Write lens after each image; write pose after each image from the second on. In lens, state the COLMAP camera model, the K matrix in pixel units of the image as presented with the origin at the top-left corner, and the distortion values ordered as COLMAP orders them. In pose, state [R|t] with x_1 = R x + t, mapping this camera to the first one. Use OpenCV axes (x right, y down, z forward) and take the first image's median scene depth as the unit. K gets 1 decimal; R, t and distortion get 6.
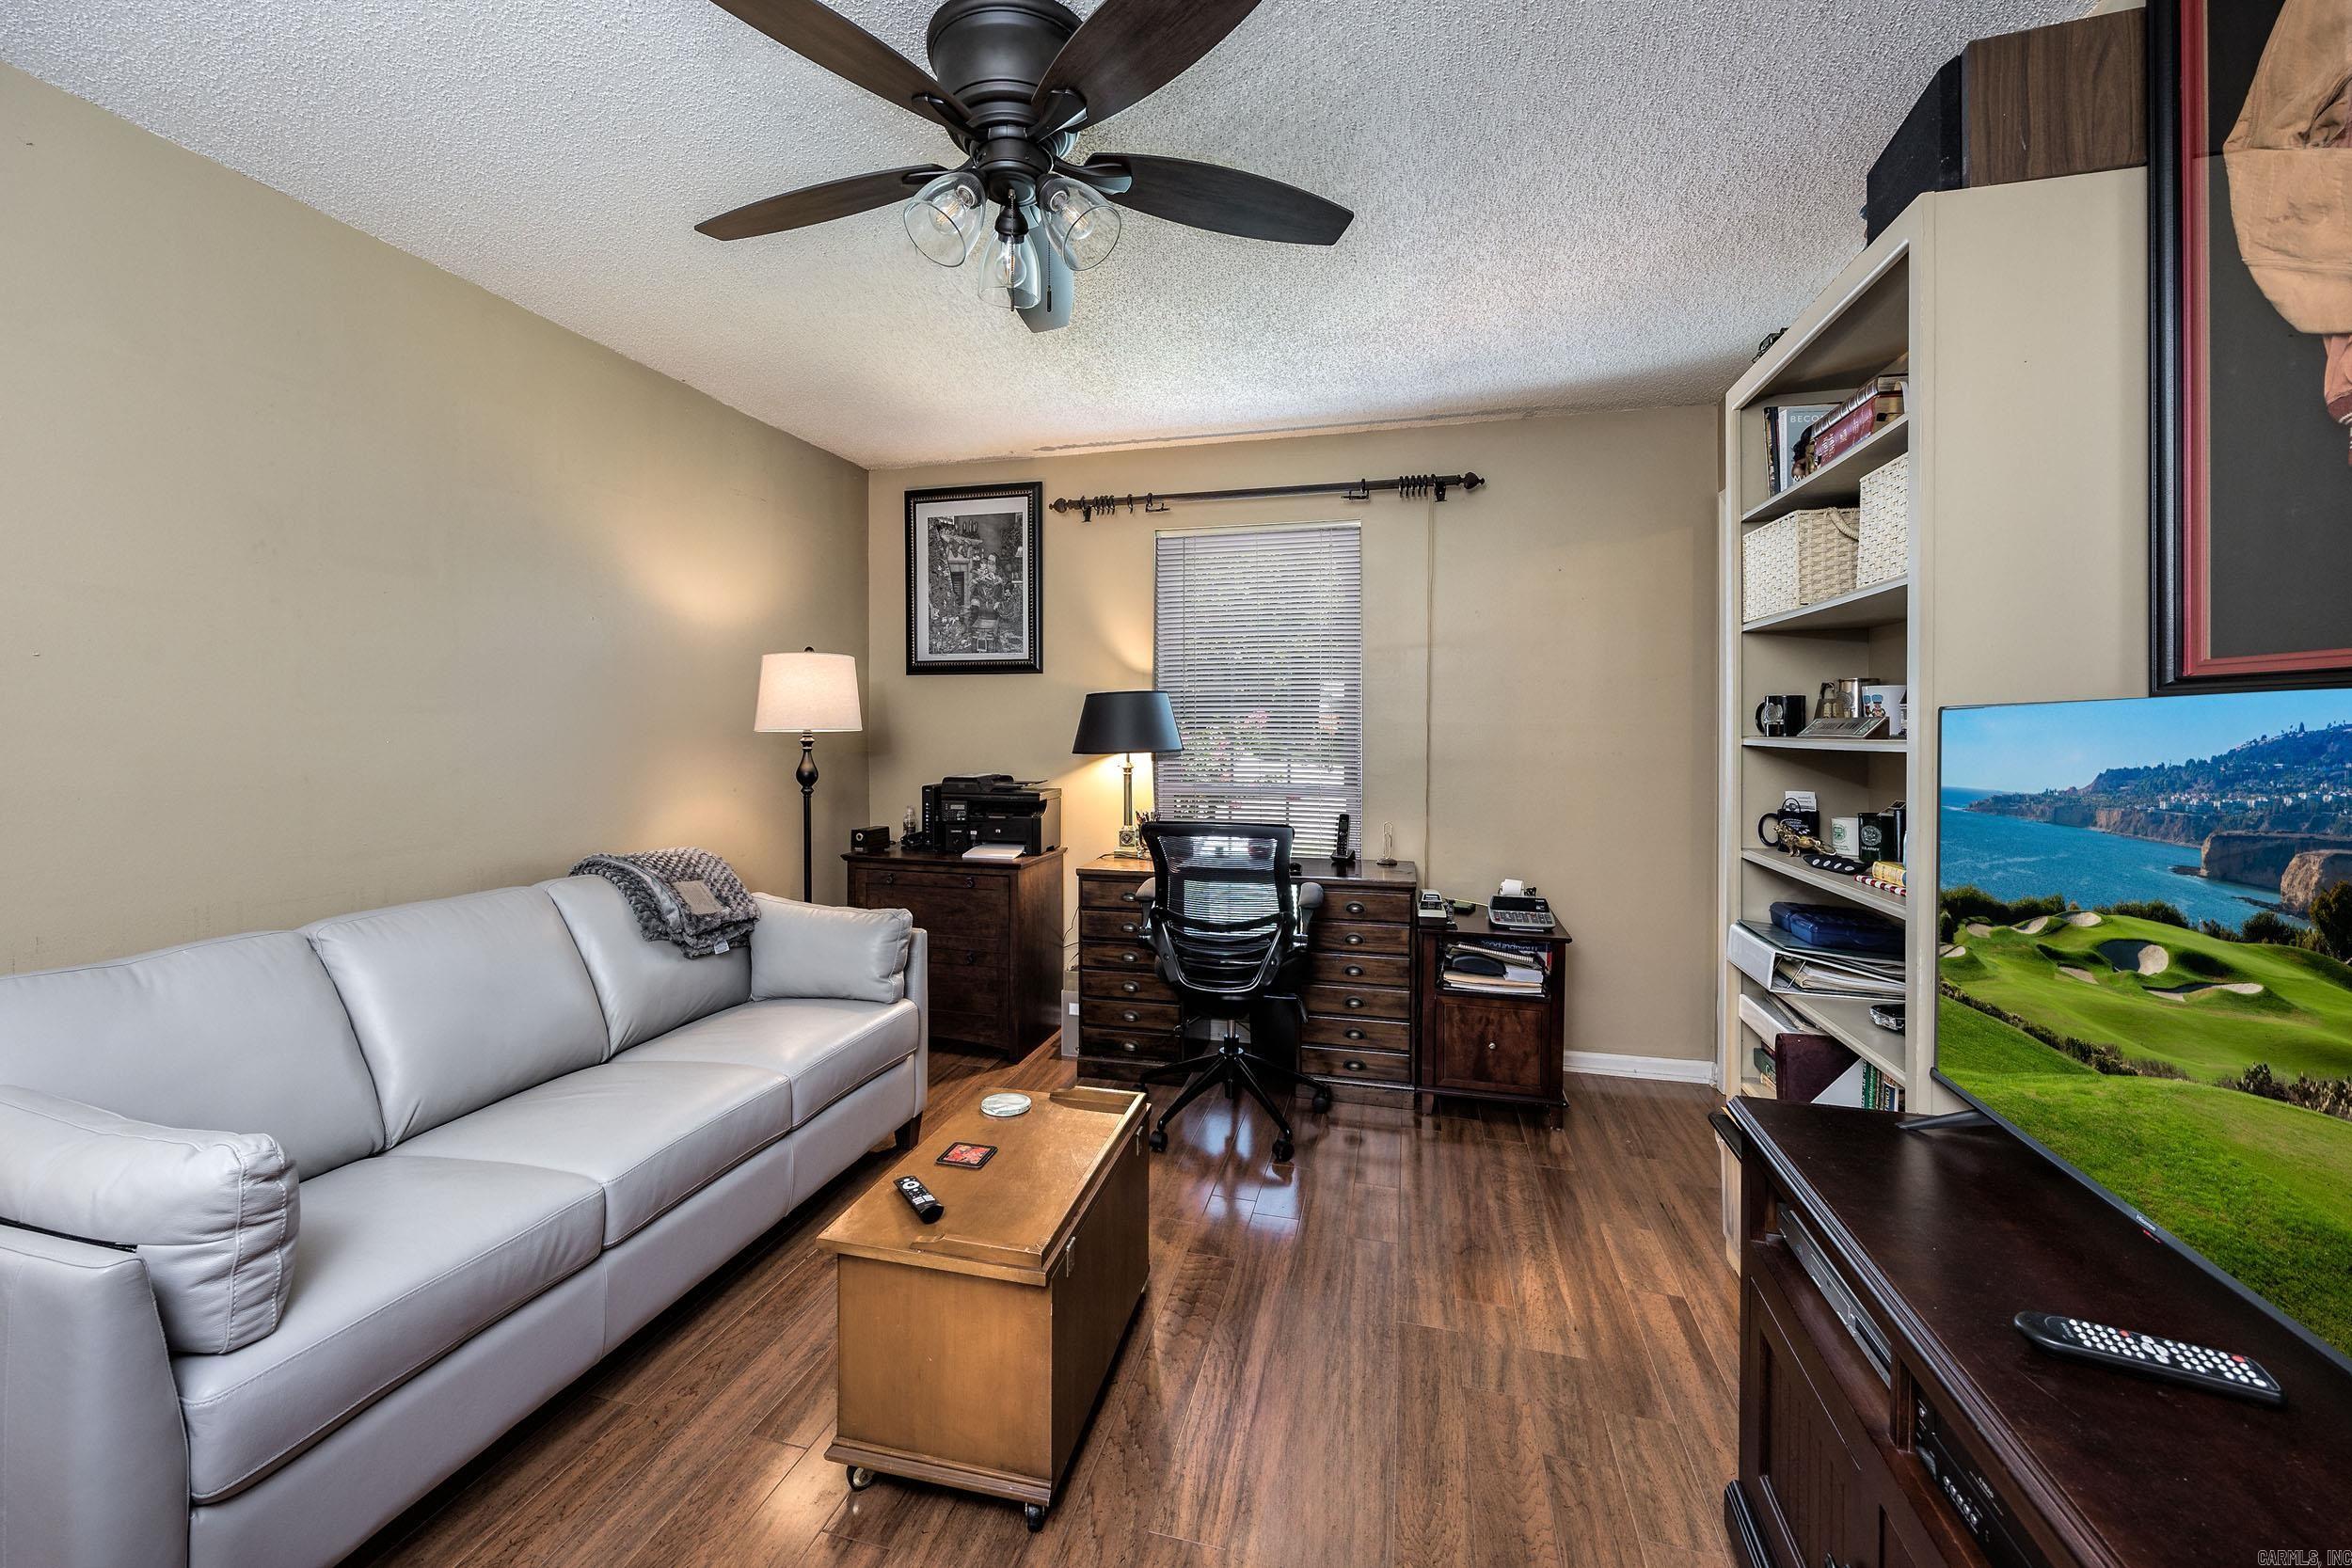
lens RADIAL K [[980.1, 0, 1150.8], [0, 980.1, 734.8], [0, 0, 1]] dist [-0.001542, -0.000011]
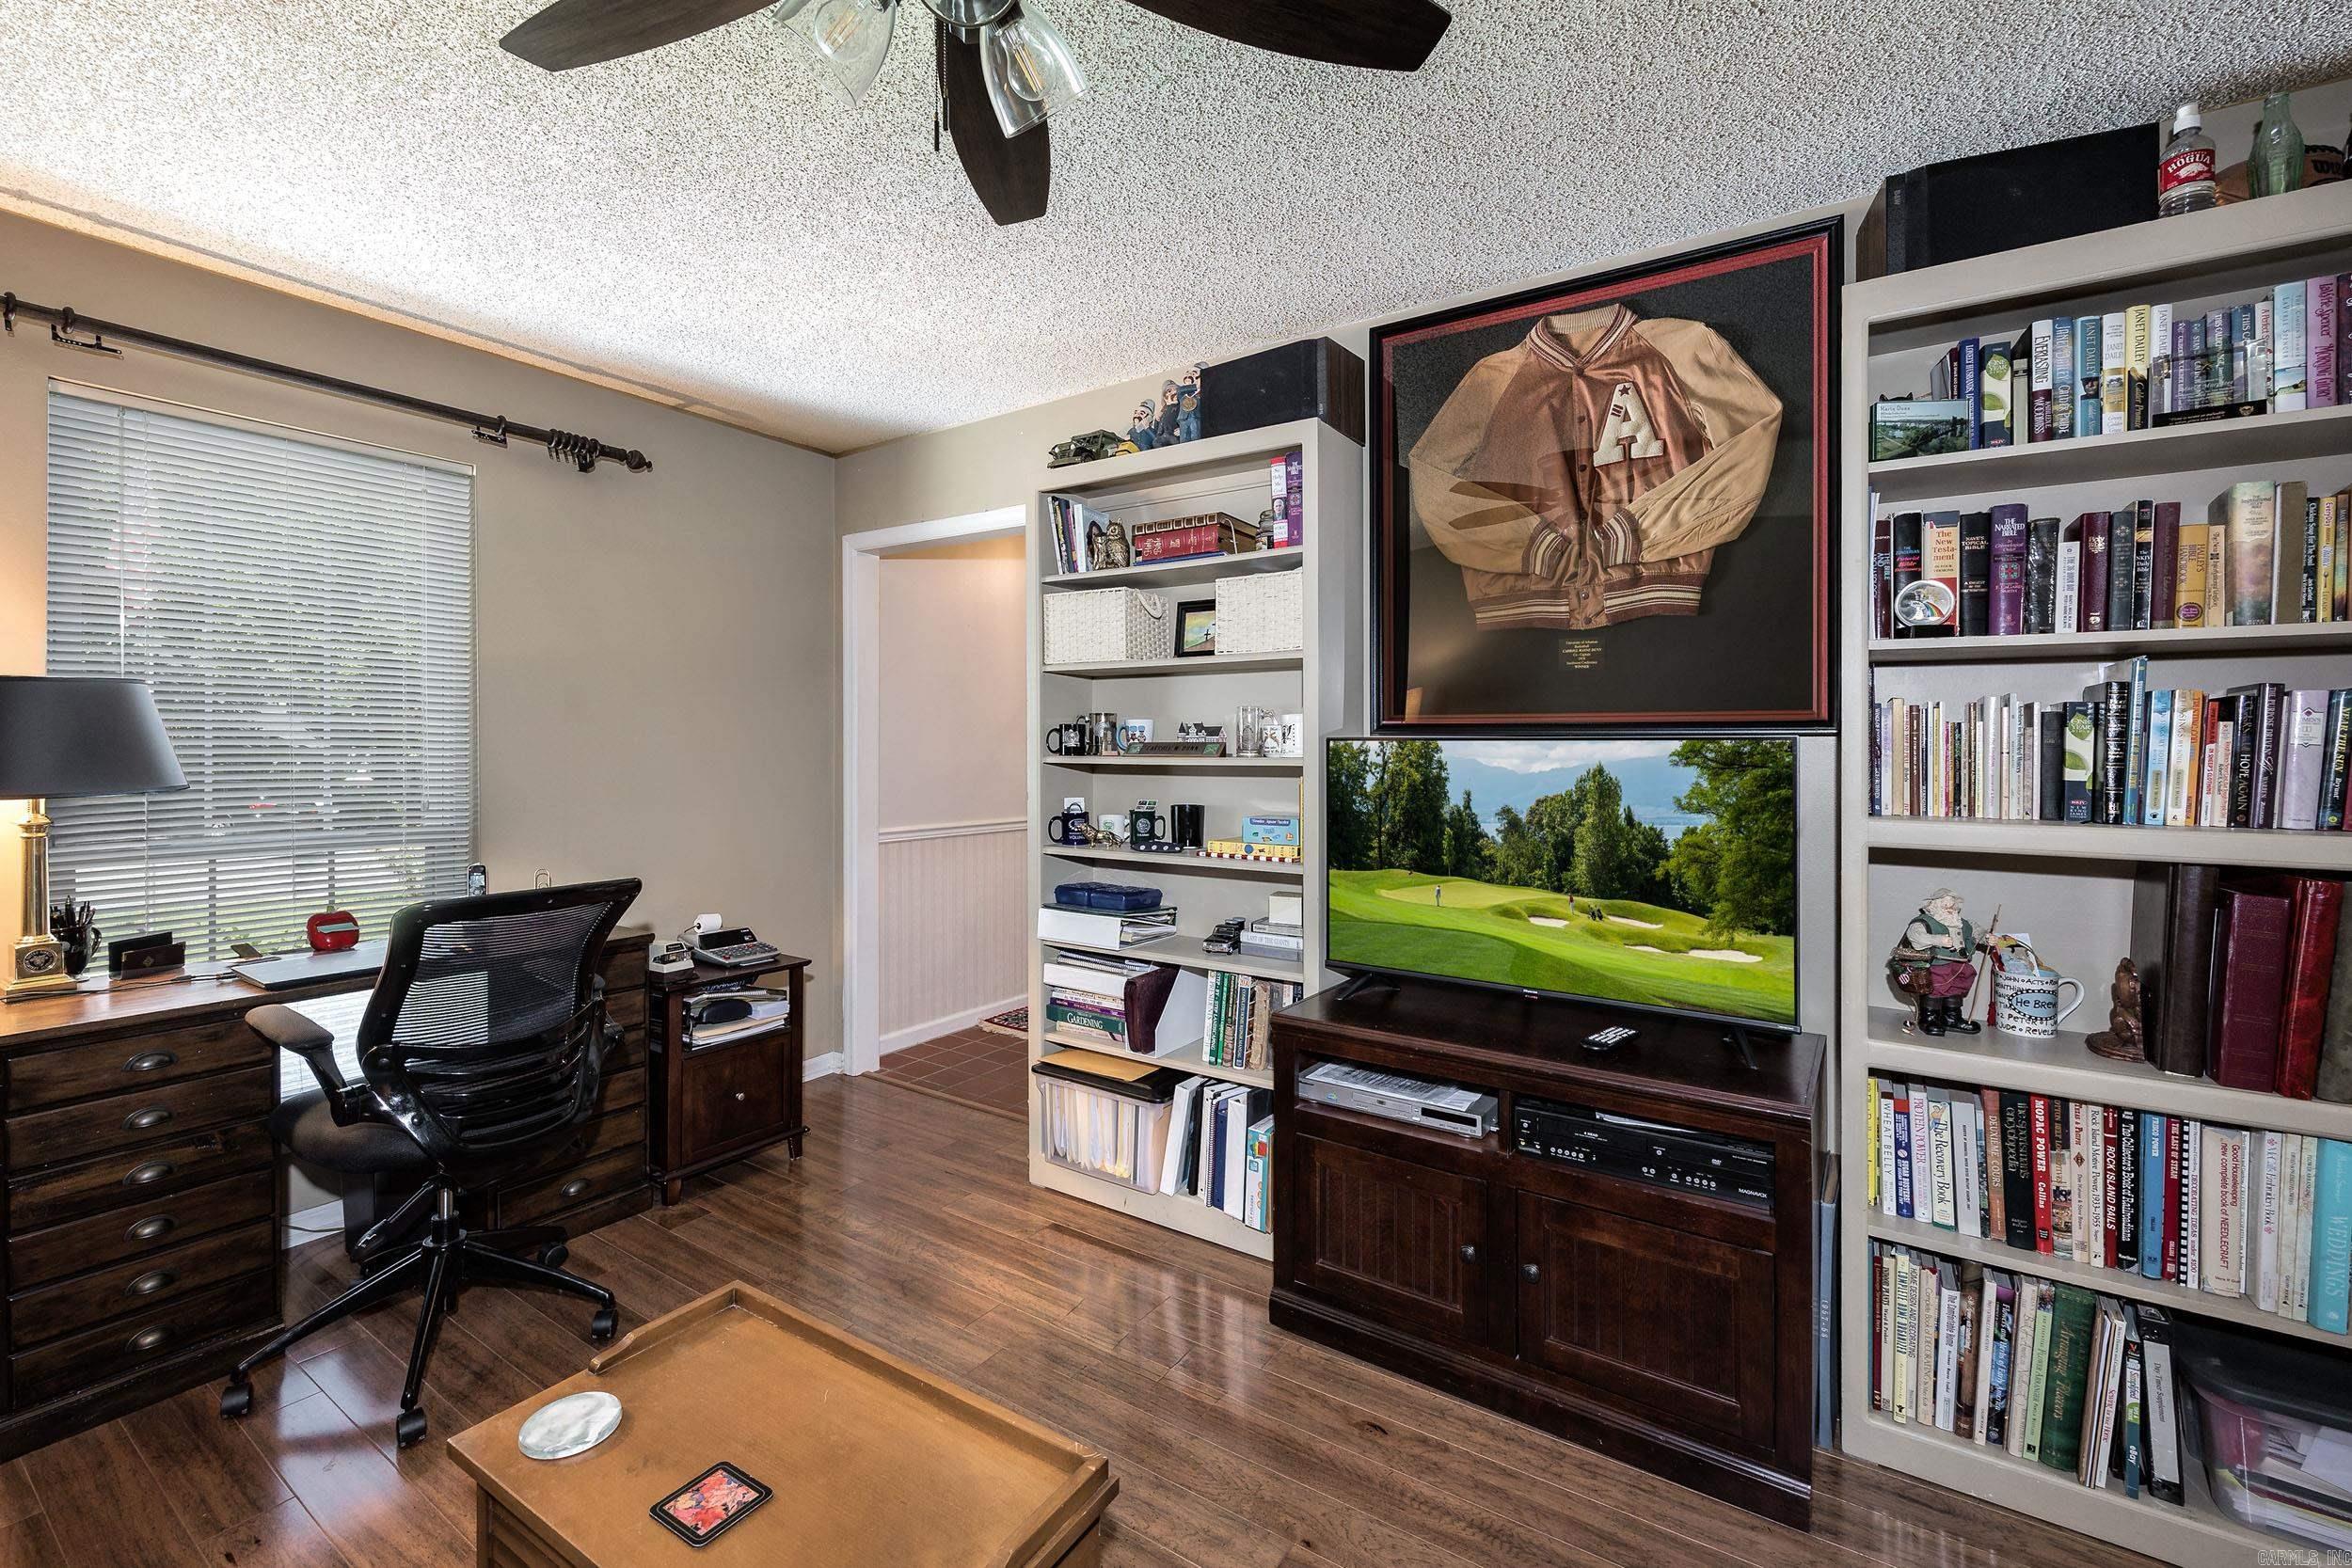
lens RADIAL K [[980.1, 0, 1150.8], [0, 980.1, 734.8], [0, 0, 1]] dist [-0.001542, -0.000011]
pose [[0.328663, 0.008629, 0.944408, -0.379352], [0.000353, 0.999957, -0.009260, -0.010514], [-0.944447, 0.003376, 0.328646, 0.328483]]
